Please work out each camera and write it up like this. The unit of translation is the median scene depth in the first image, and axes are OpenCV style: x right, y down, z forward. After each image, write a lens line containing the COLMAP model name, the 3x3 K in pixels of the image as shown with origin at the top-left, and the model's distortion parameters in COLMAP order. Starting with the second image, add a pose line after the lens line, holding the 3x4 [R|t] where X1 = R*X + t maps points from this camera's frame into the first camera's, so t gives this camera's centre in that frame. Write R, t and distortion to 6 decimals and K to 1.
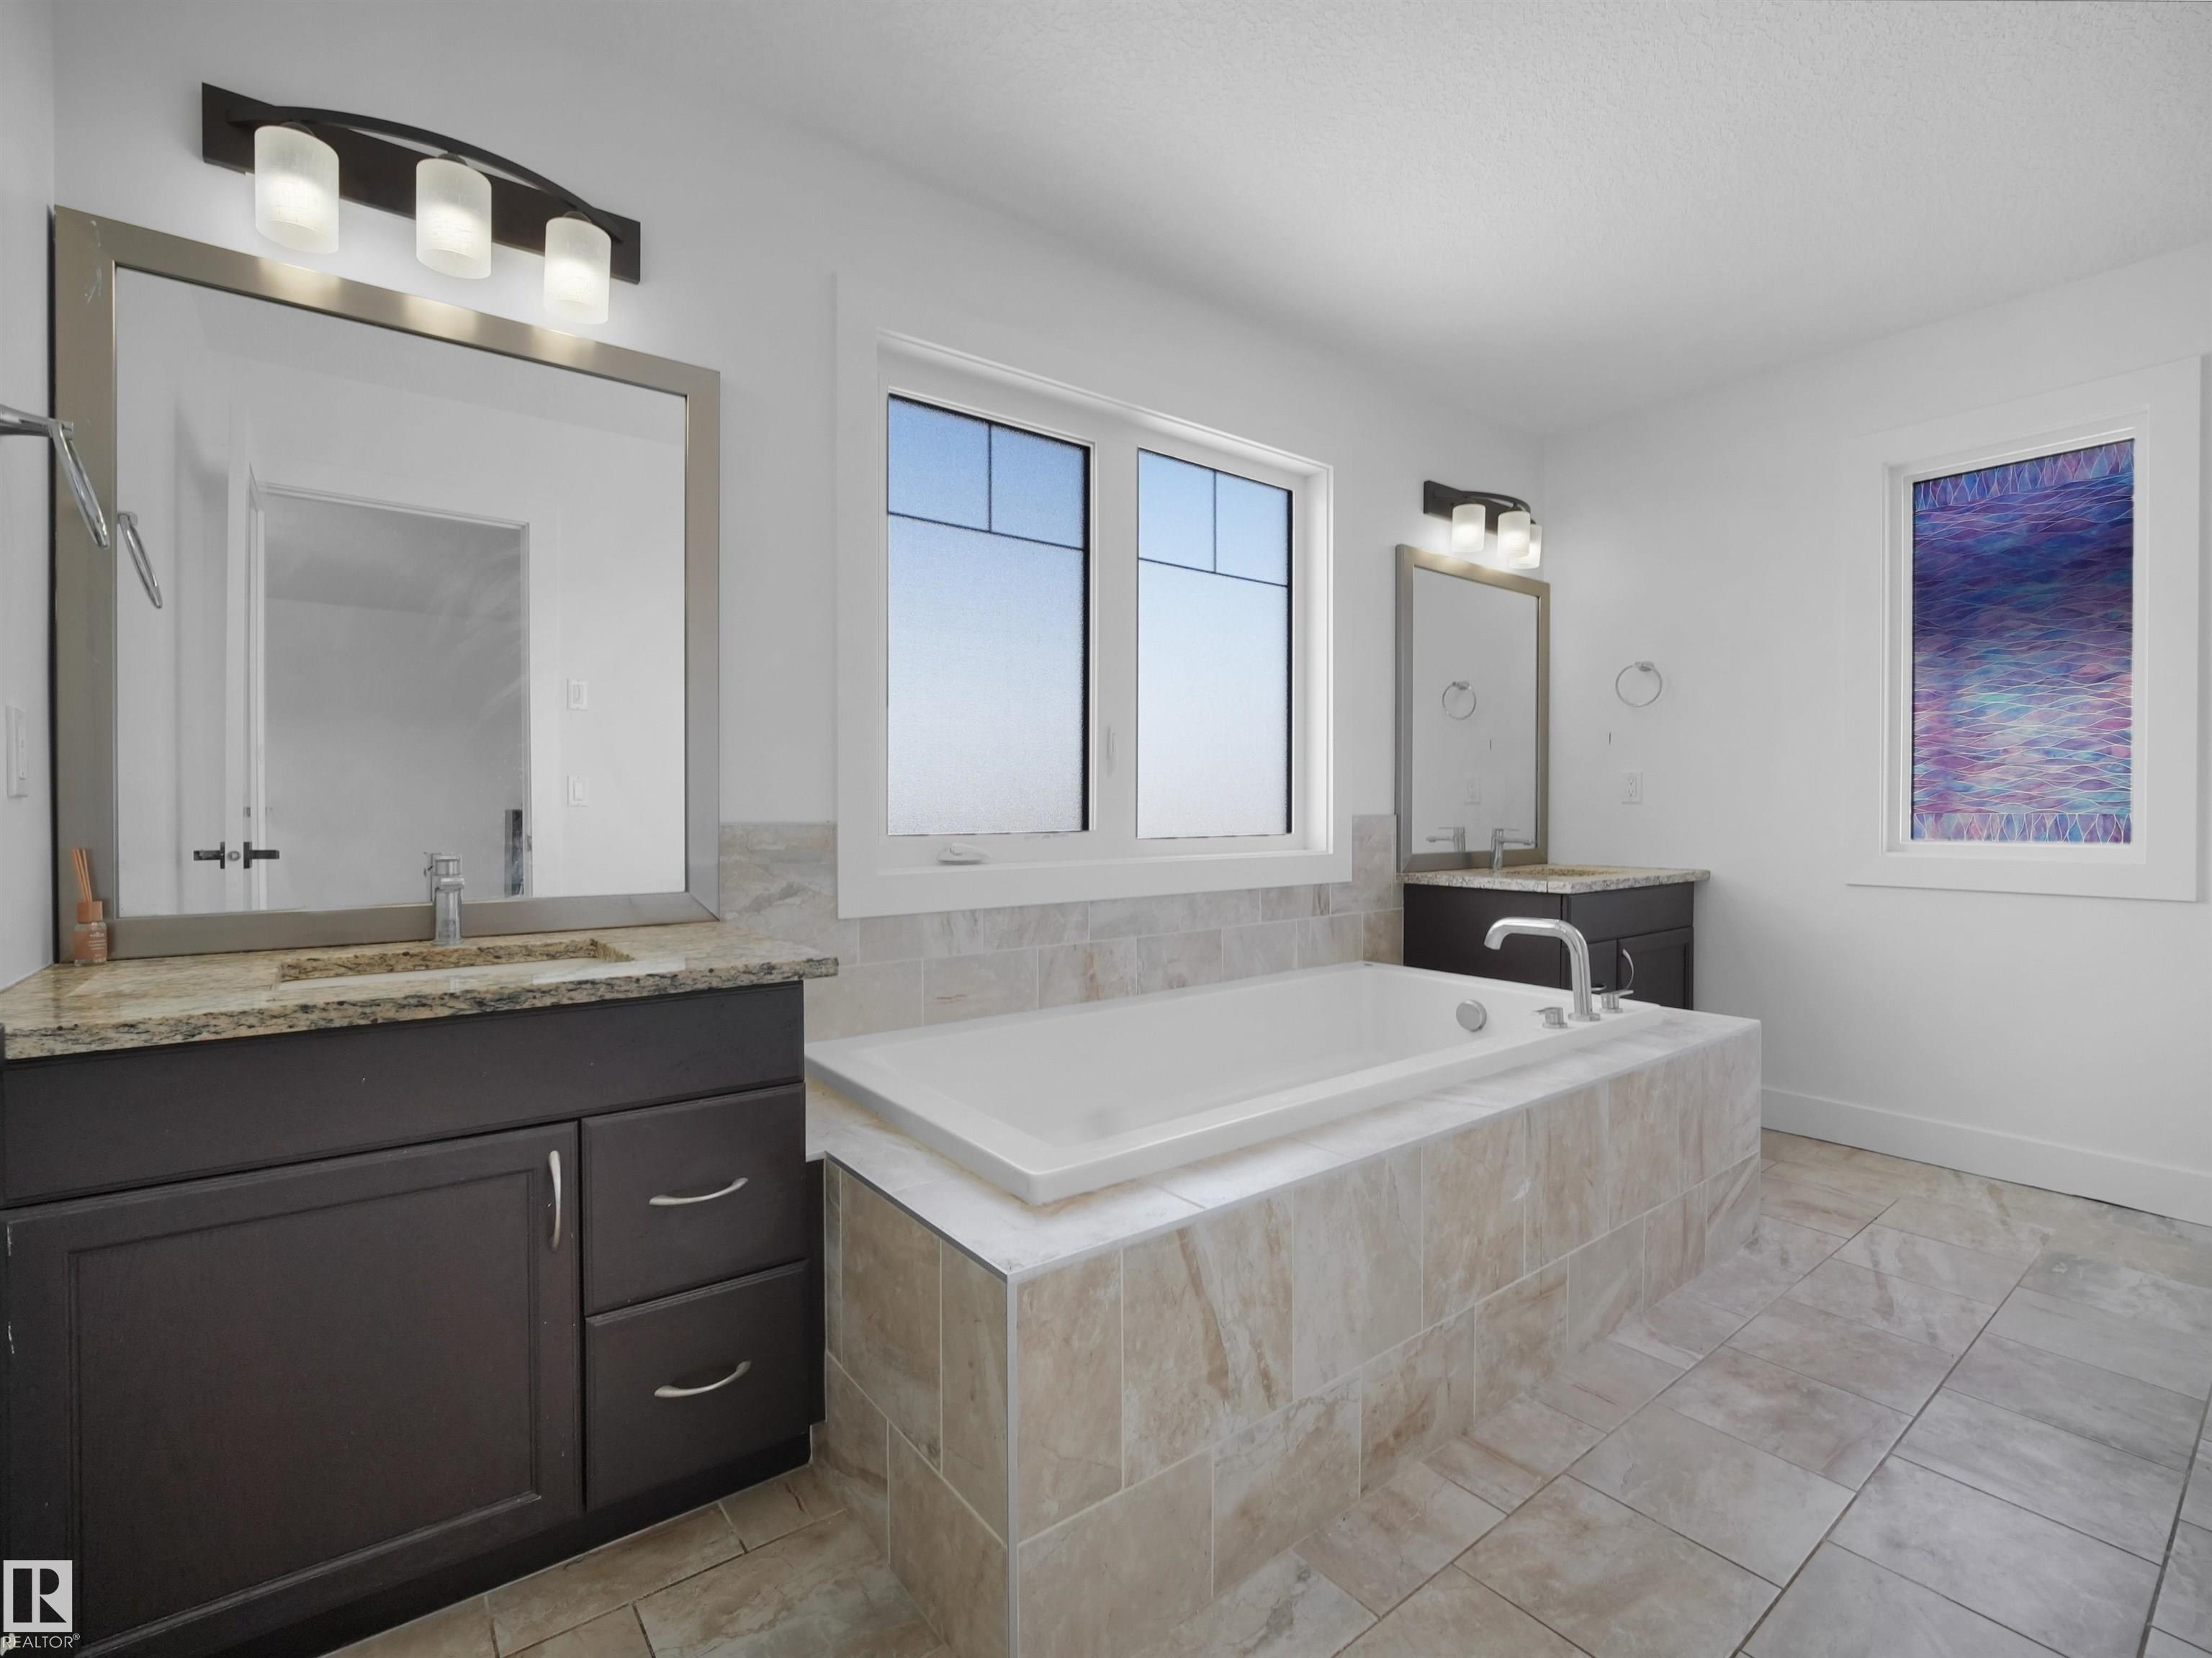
lens RADIAL K [[1015.0, 0, 1106.0], [0, 1015.0, 829.0], [0, 0, 1]] dist [-0.004248, -0.000538]
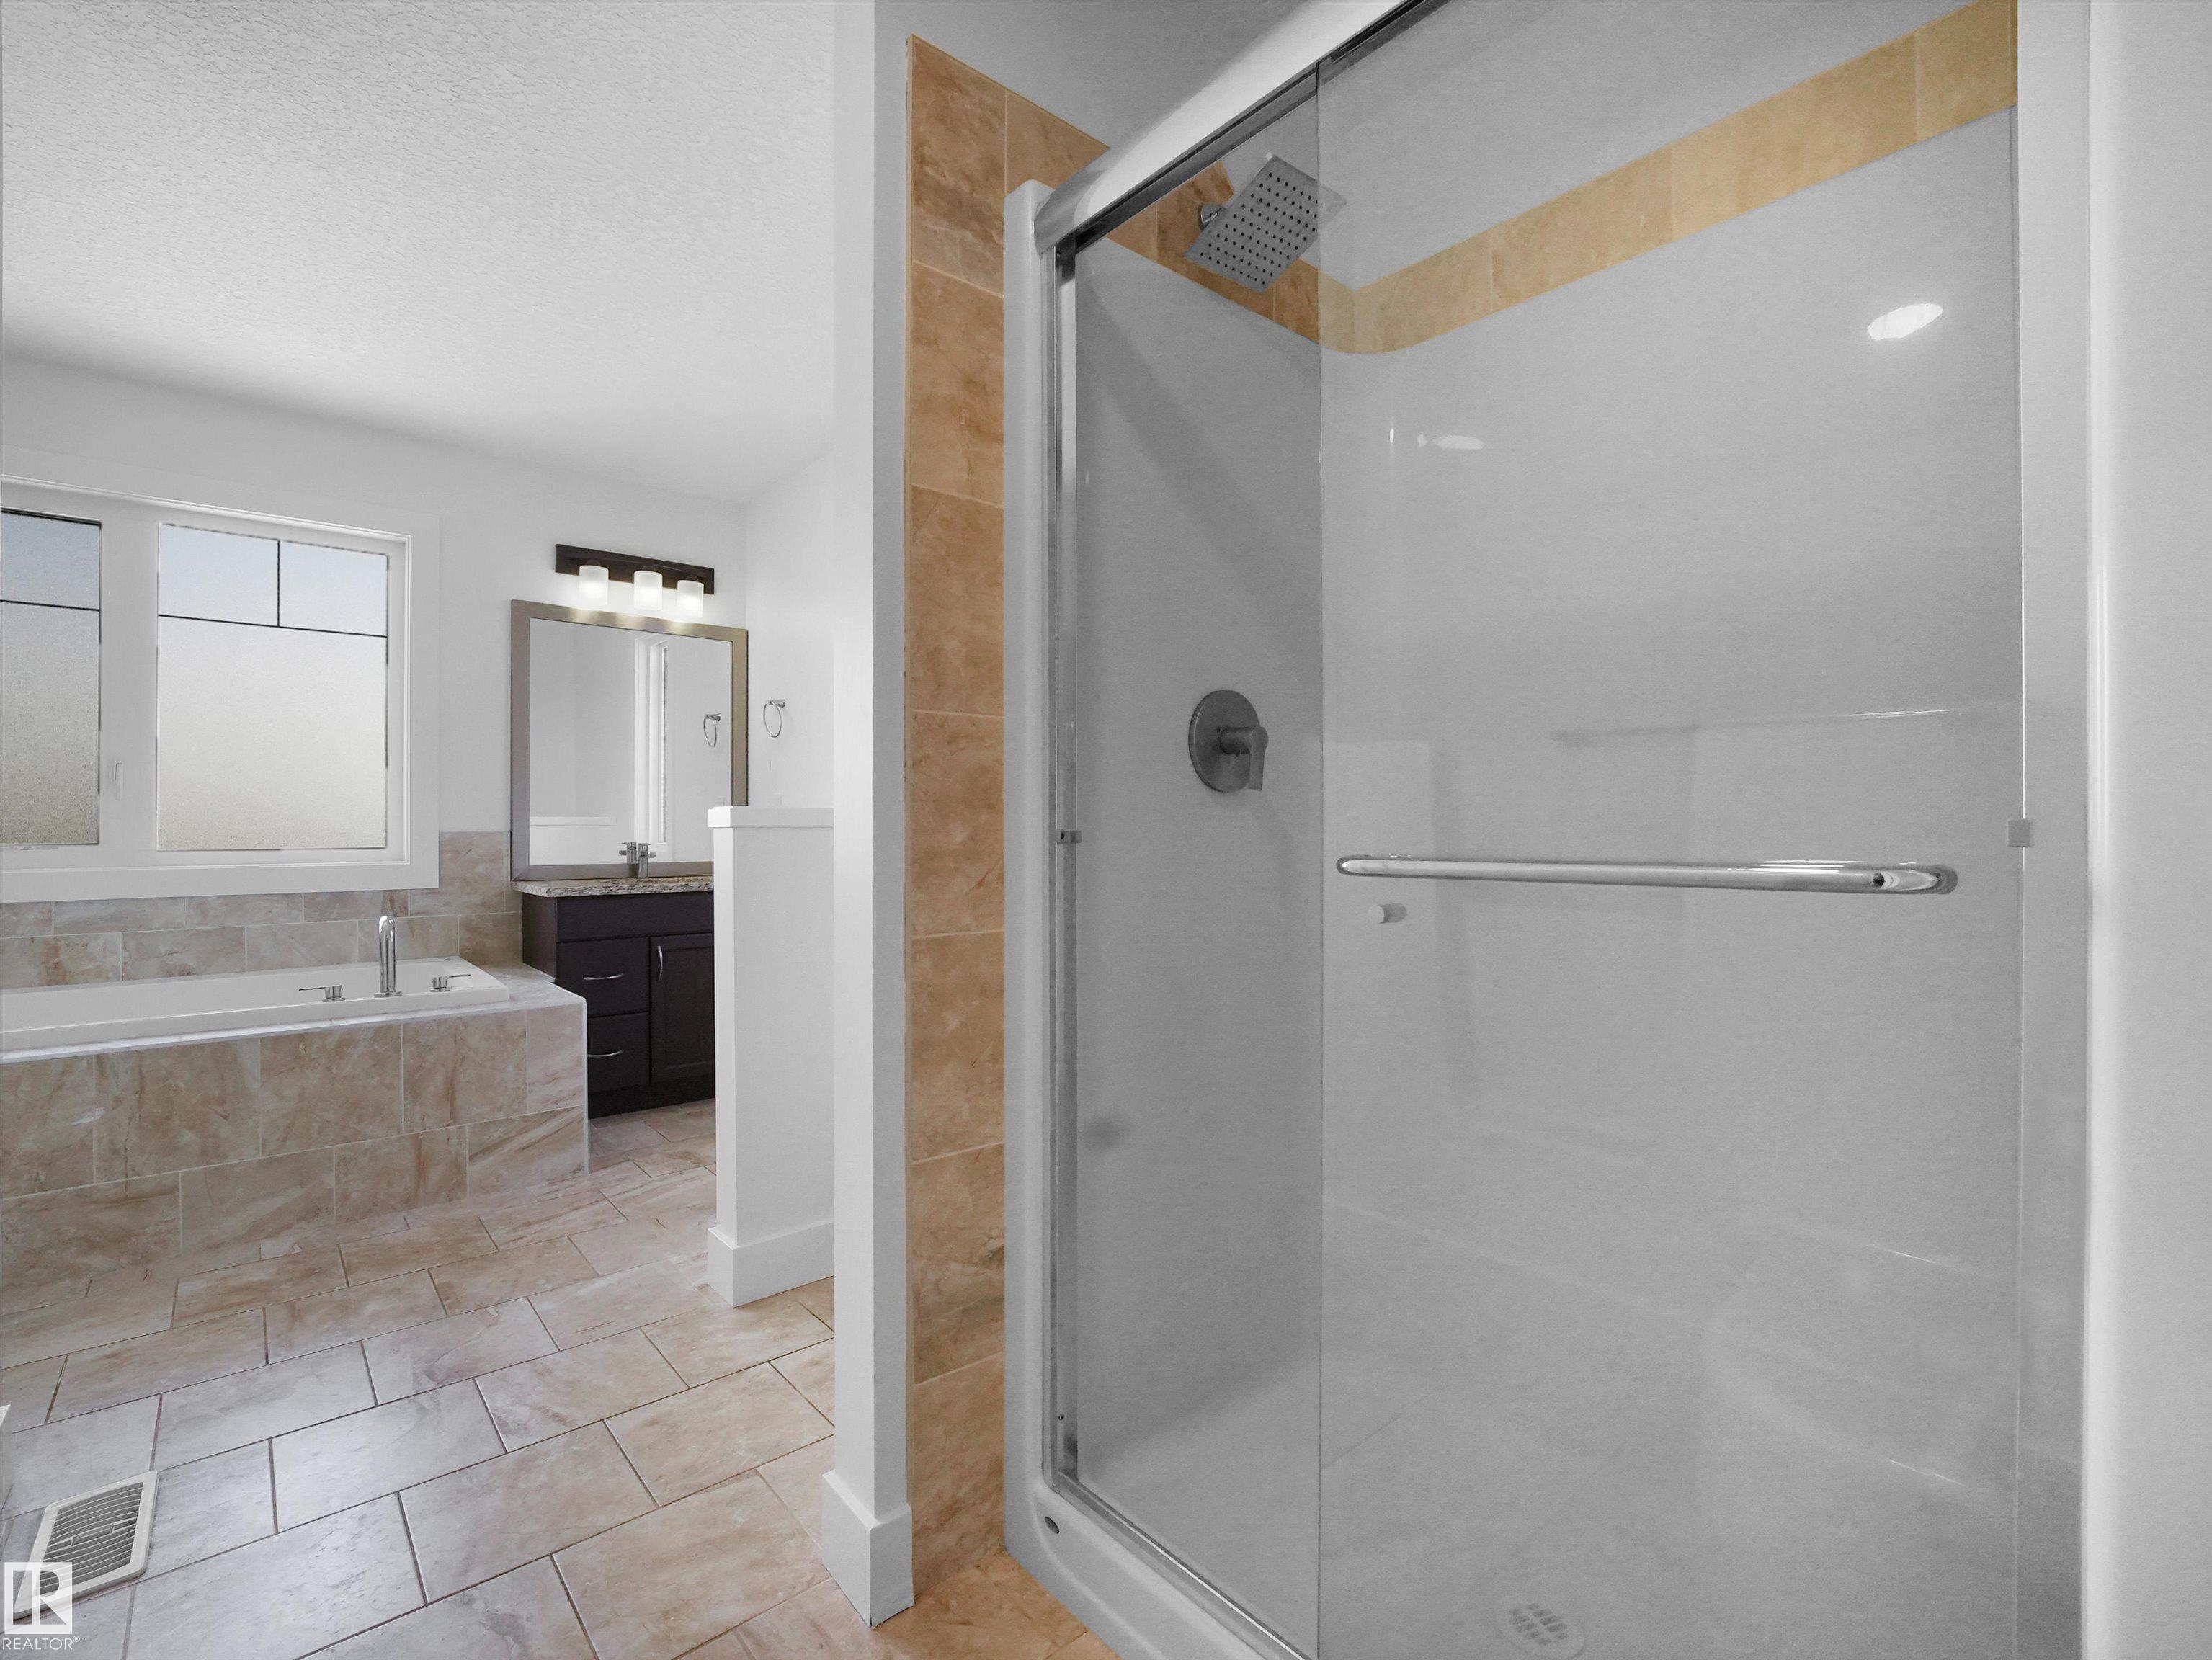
lens RADIAL K [[1047.2, 0, 1106.0], [0, 1047.2, 830.0], [0, 0, 1]] dist [-0.003358, -0.000309]
pose [[0.999762, -0.000242, 0.021804, 1.189987], [0.000604, 0.999863, -0.016560, 0.006448], [-0.021797, 0.016569, 0.999625, -0.266800]]
